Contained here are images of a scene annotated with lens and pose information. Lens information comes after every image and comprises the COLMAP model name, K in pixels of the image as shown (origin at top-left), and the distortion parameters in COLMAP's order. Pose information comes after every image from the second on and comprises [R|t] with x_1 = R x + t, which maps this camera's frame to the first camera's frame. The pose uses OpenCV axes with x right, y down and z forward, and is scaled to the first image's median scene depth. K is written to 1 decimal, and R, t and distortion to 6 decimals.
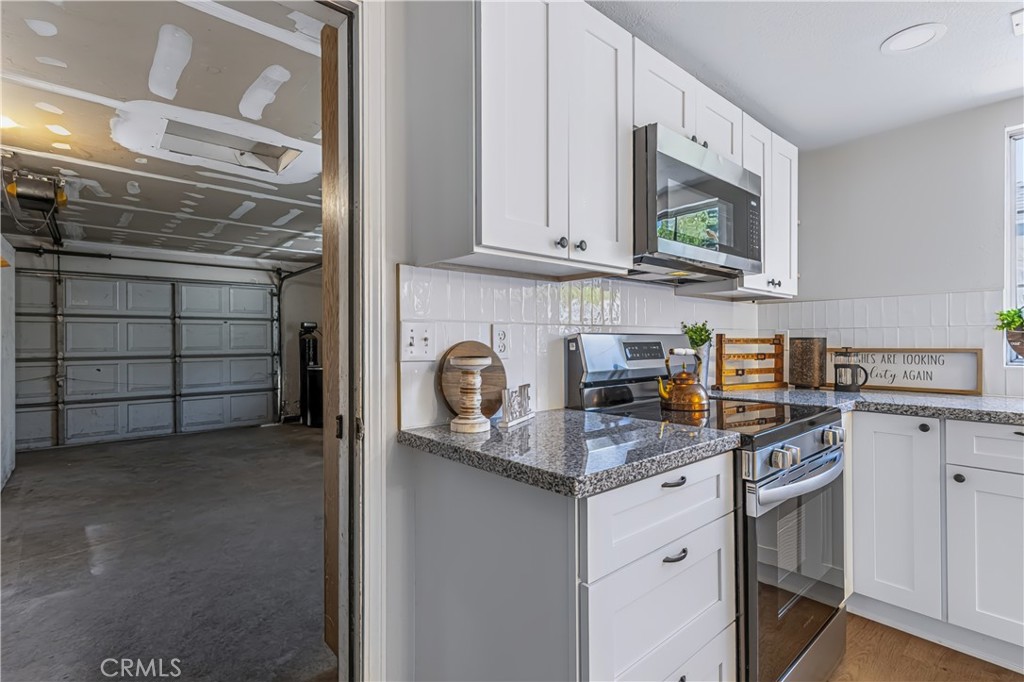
lens RADIAL K [[463.6, 0, 511.9], [0, 463.6, 334.8], [0, 0, 1]] dist [0.003172, -0.001263]
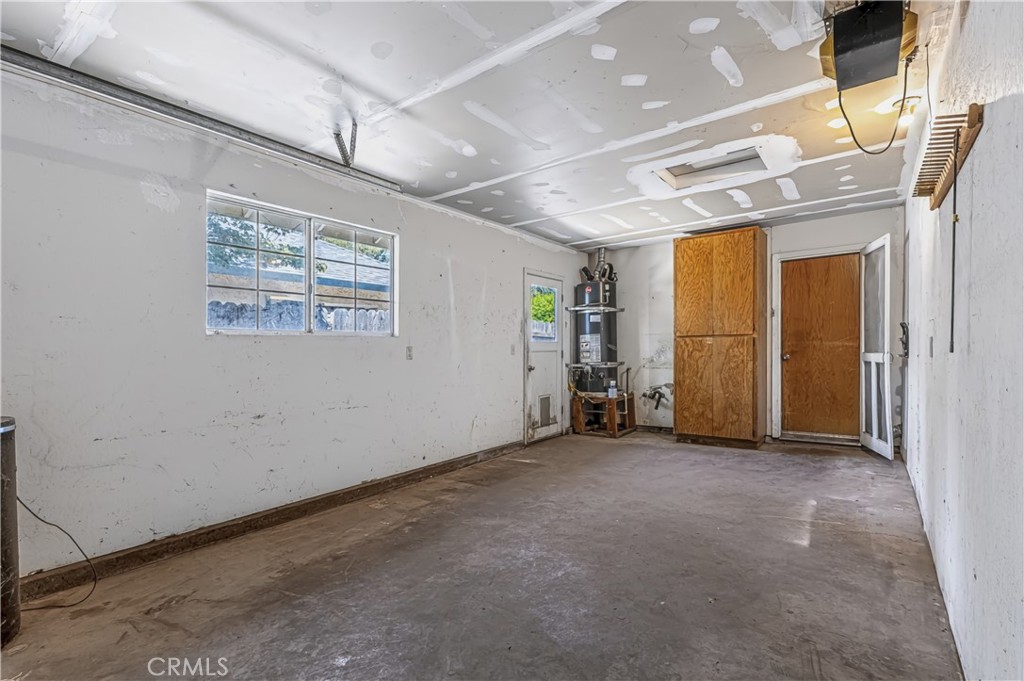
lens RADIAL K [[463.6, 0, 514.6], [0, 463.6, 350.8], [0, 0, 1]] dist [0.003172, -0.001263]
pose [[-0.181138, 0.004735, 0.983446, -1.838231], [-0.003250, 0.999980, -0.005413, 0.078078], [-0.983452, -0.004177, -0.181119, 1.868795]]
